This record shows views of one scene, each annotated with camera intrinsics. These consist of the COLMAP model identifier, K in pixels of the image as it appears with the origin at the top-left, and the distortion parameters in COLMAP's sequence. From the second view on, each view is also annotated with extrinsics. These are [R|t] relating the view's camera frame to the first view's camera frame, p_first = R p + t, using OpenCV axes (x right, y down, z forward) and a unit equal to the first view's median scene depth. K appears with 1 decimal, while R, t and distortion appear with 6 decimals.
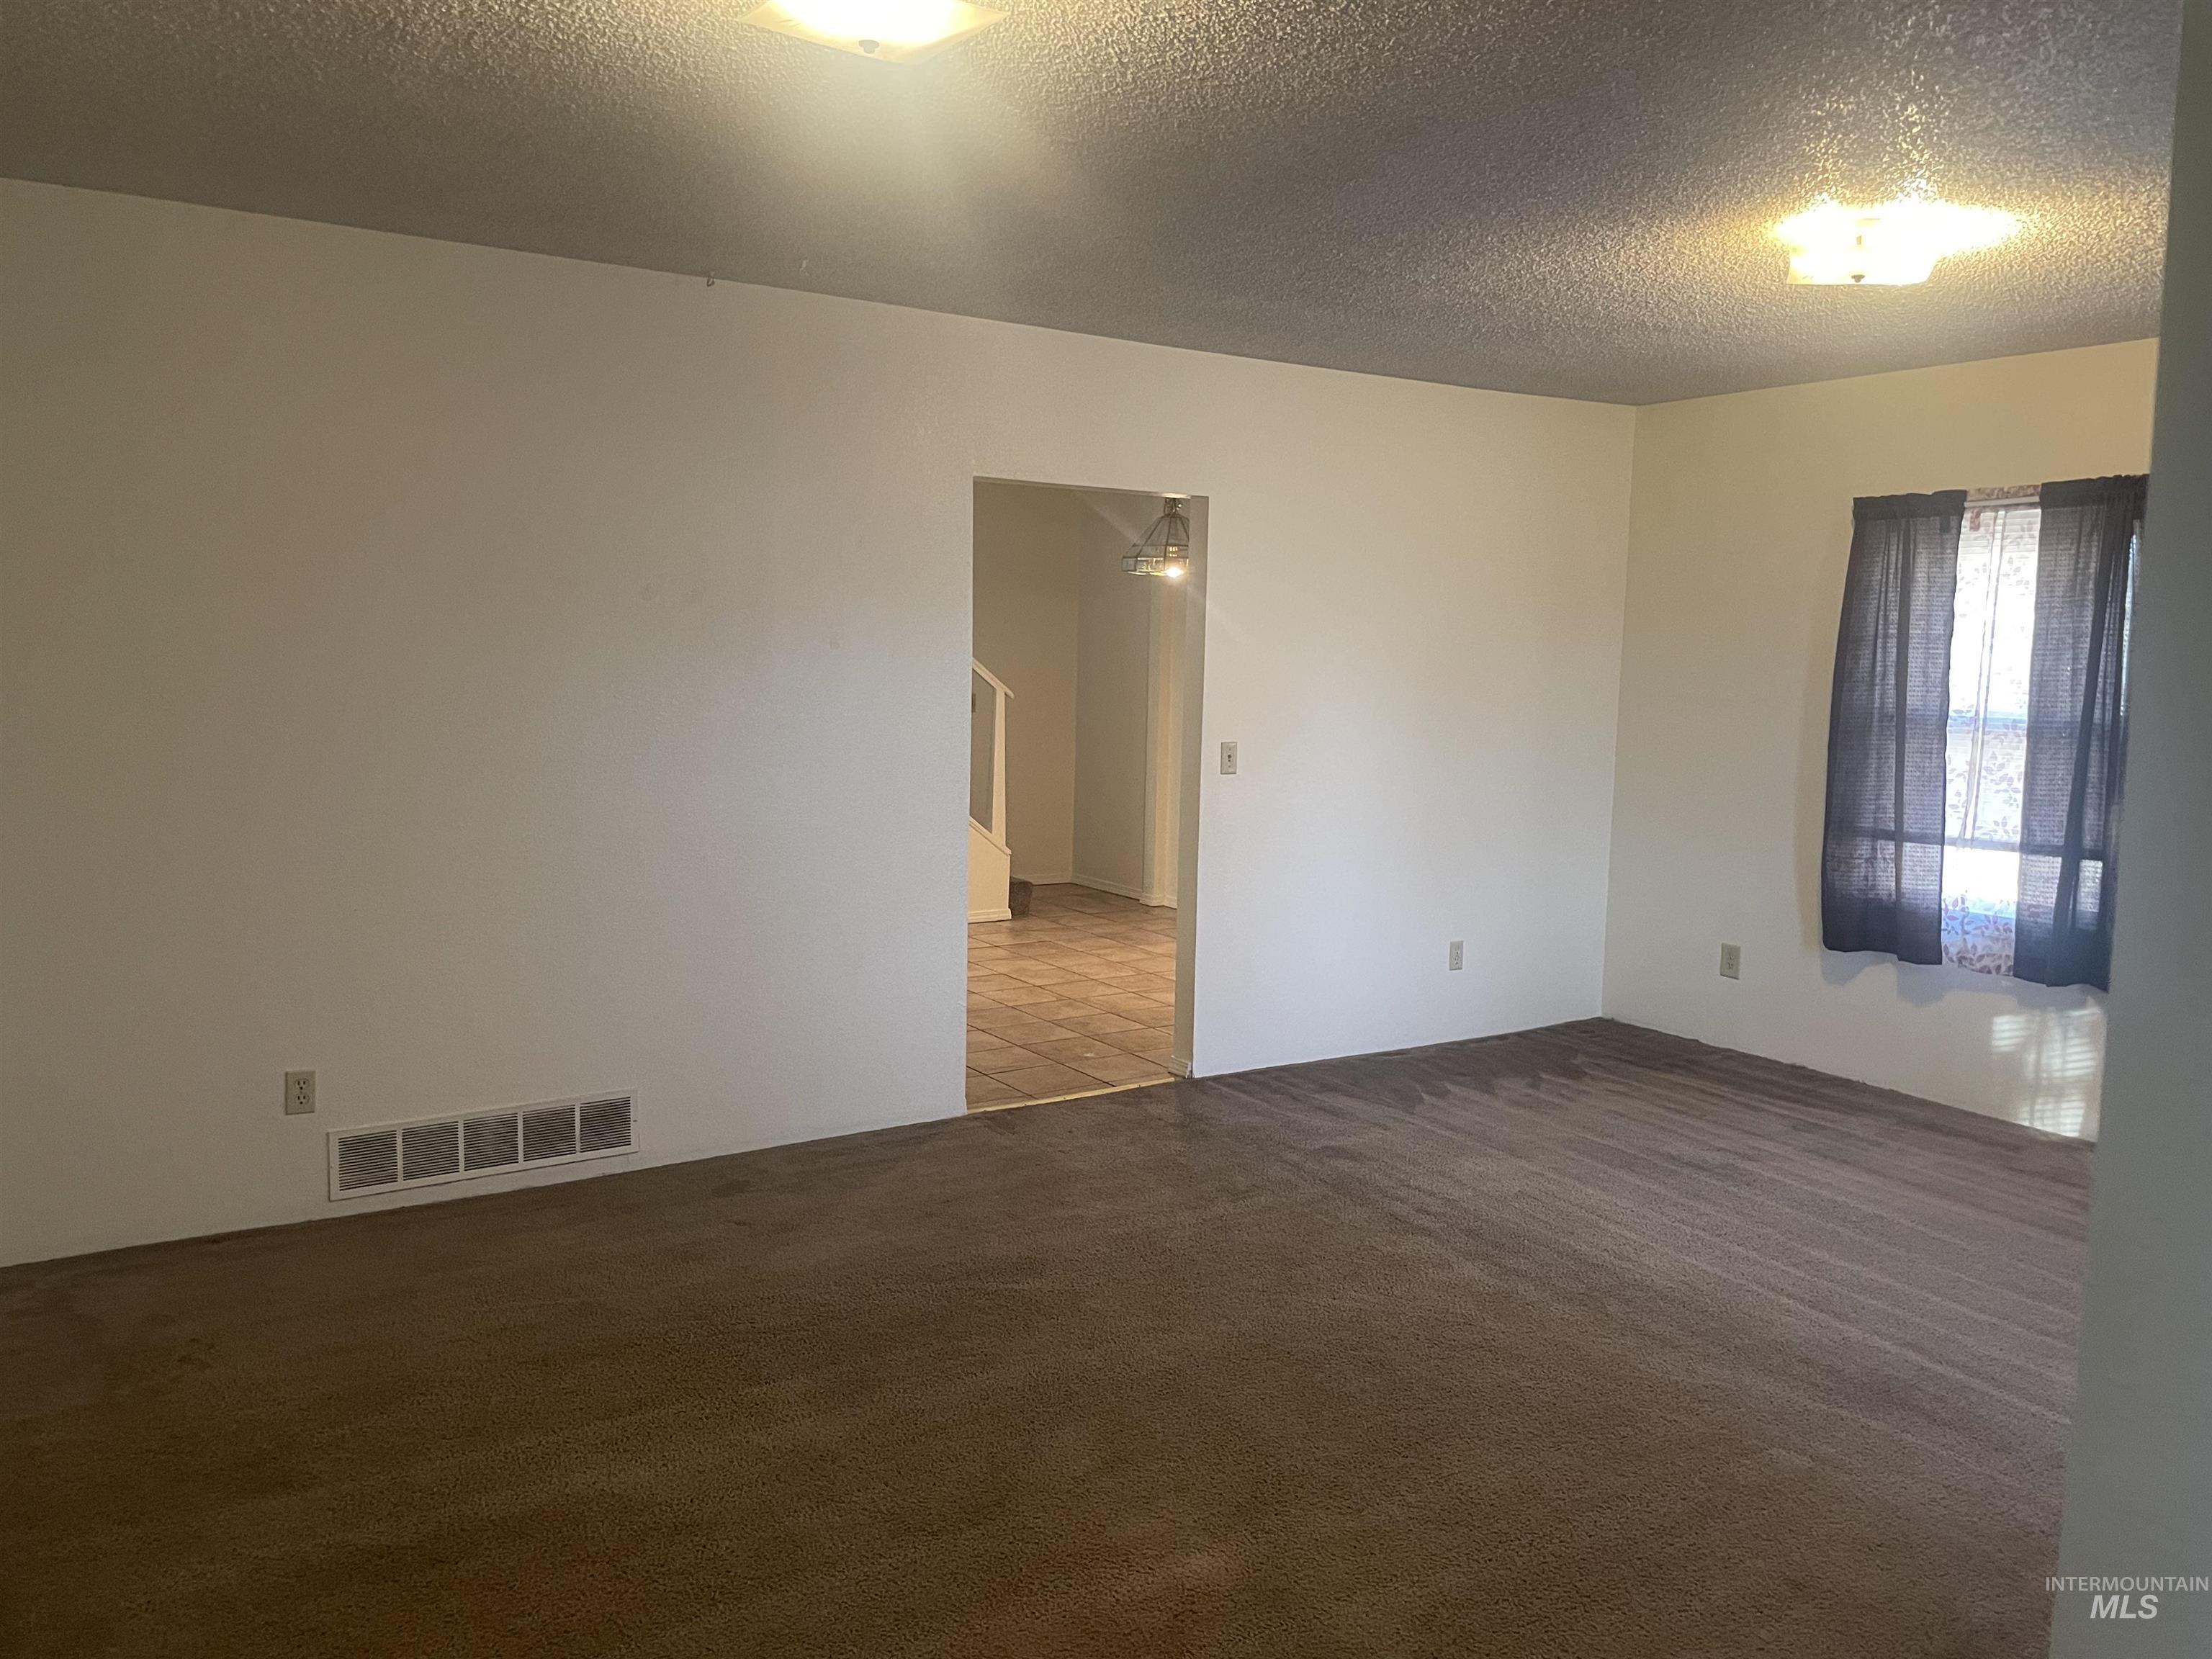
lens RADIAL K [[1675.3, 0, 1114.7], [0, 1675.3, 819.0], [0, 0, 1]] dist [0.066123, -0.063134]
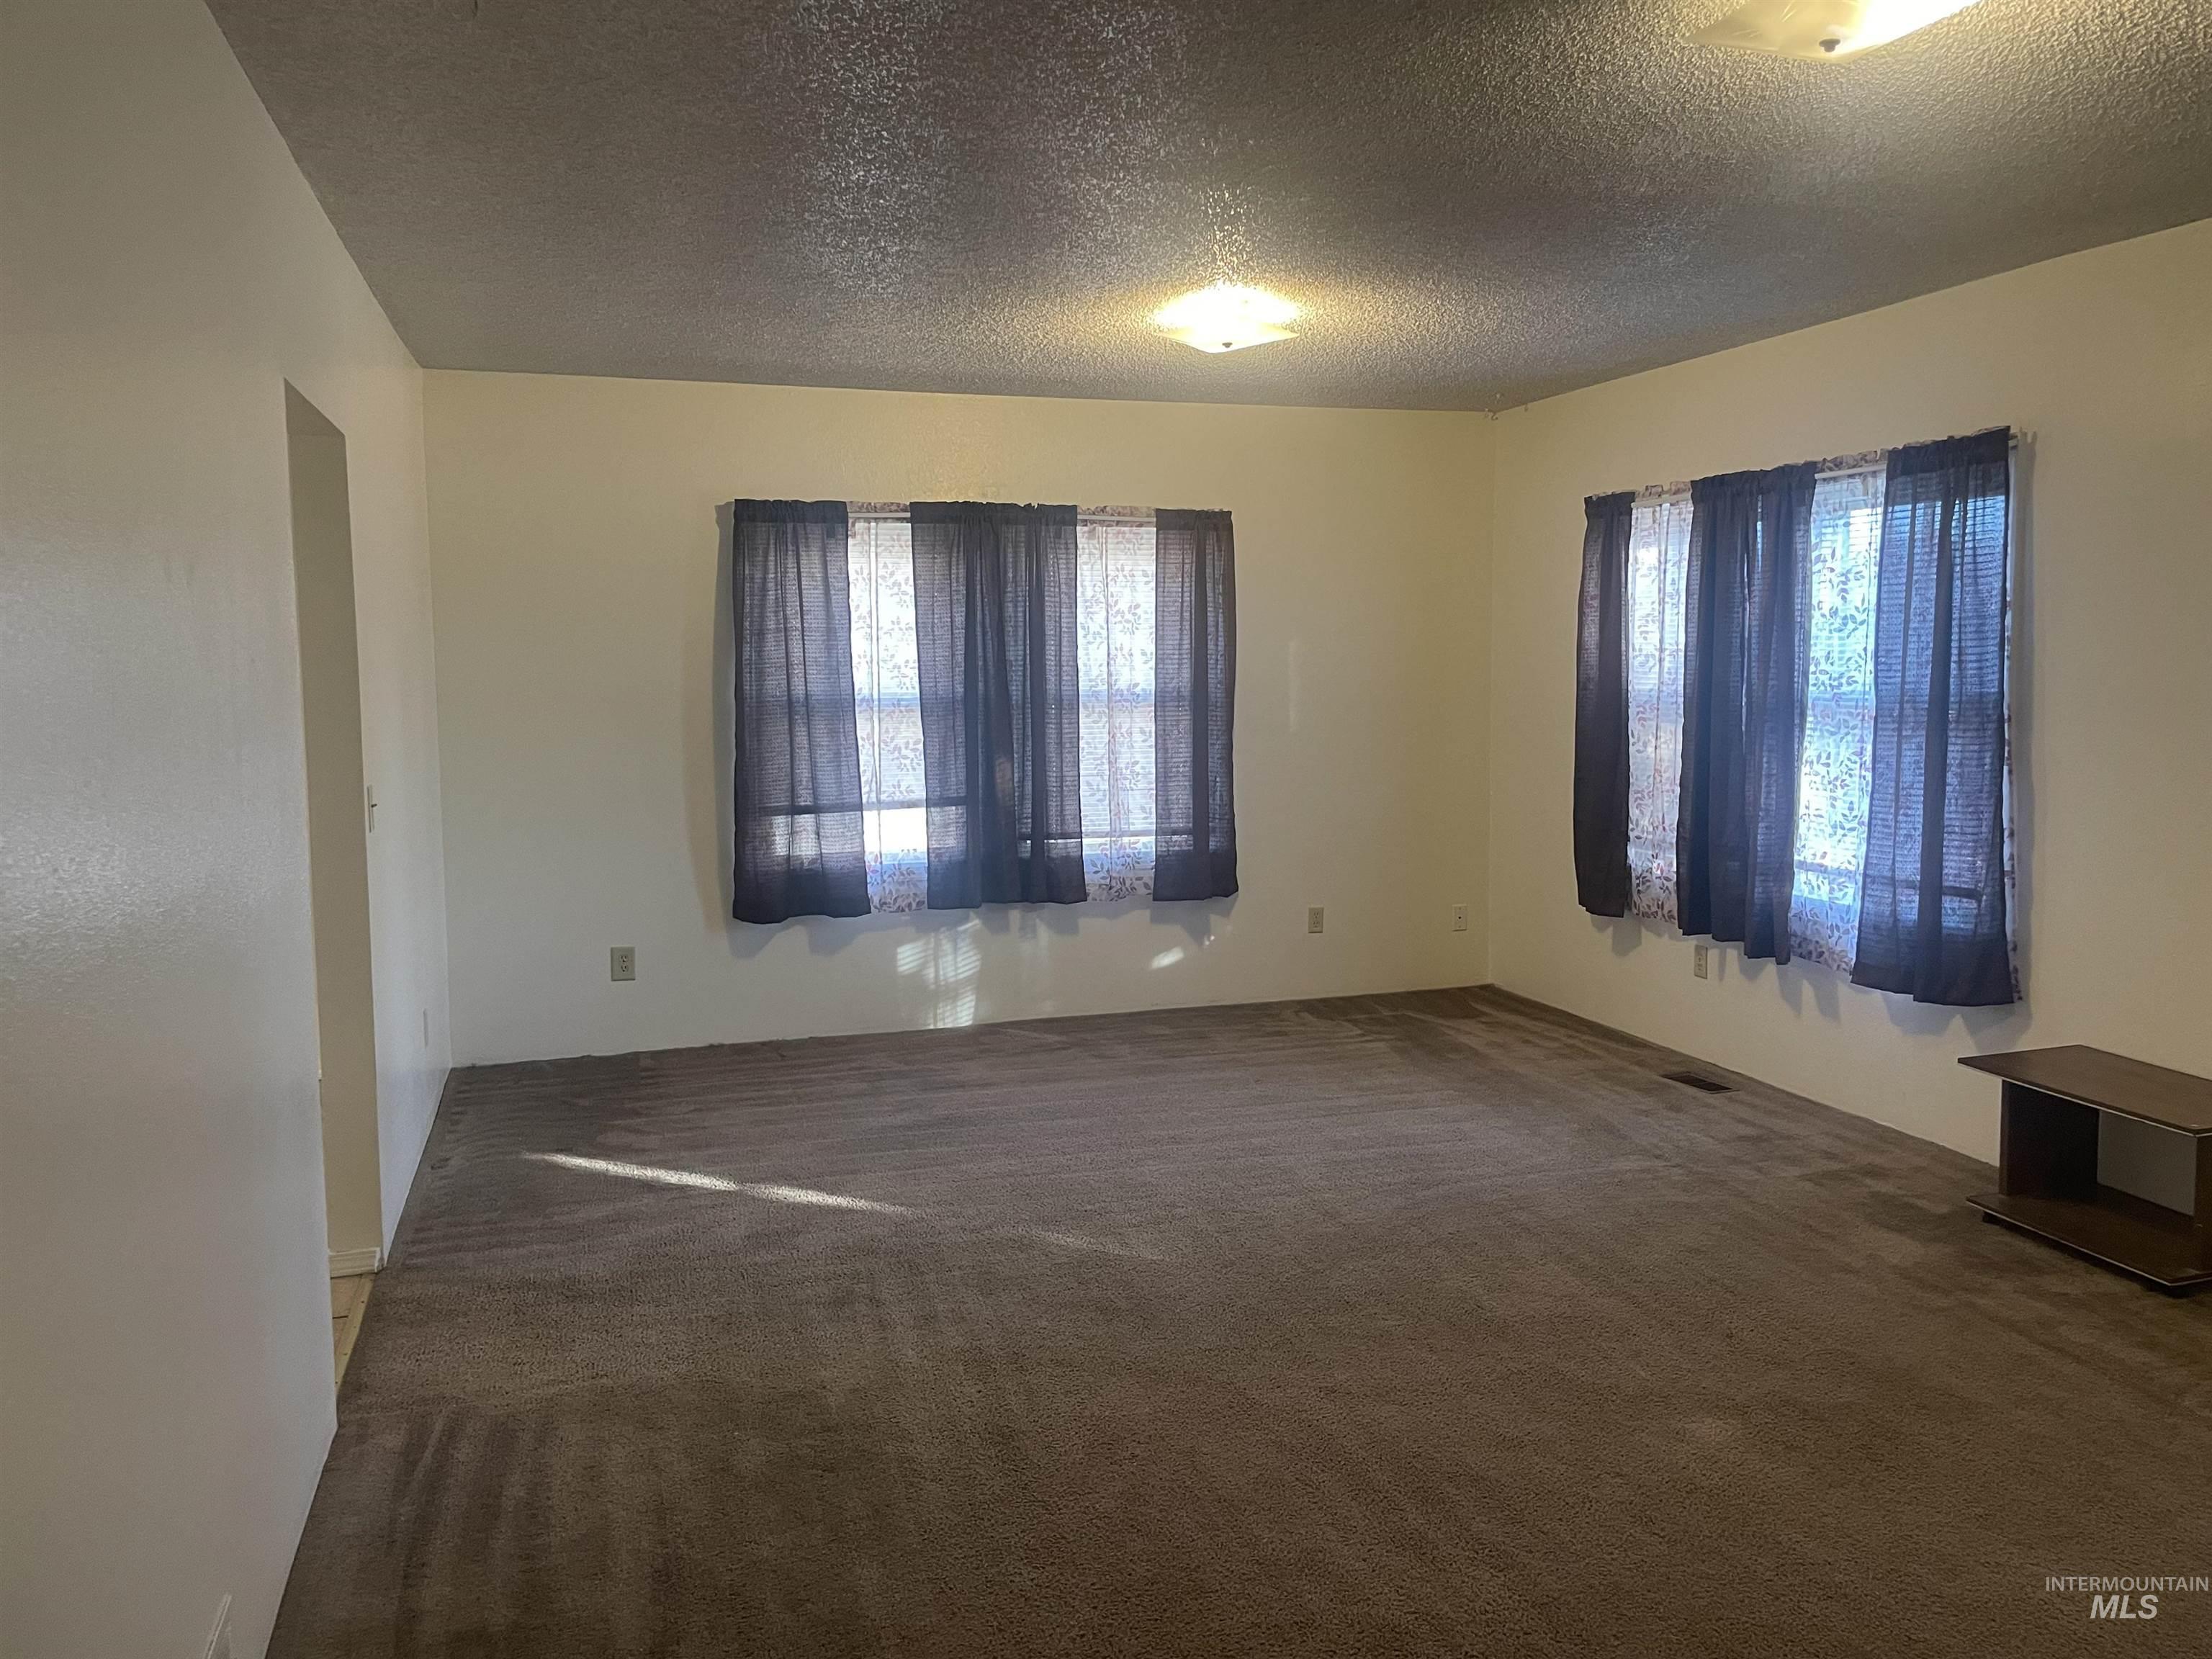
lens RADIAL K [[1675.3, 0, 1112.2], [0, 1675.3, 832.4], [0, 0, 1]] dist [0.066123, -0.063134]
pose [[0.242275, -0.125885, 0.962006, -0.578220], [0.112742, 0.988482, 0.100956, -0.066827], [-0.963635, 0.083999, 0.253677, 0.553501]]
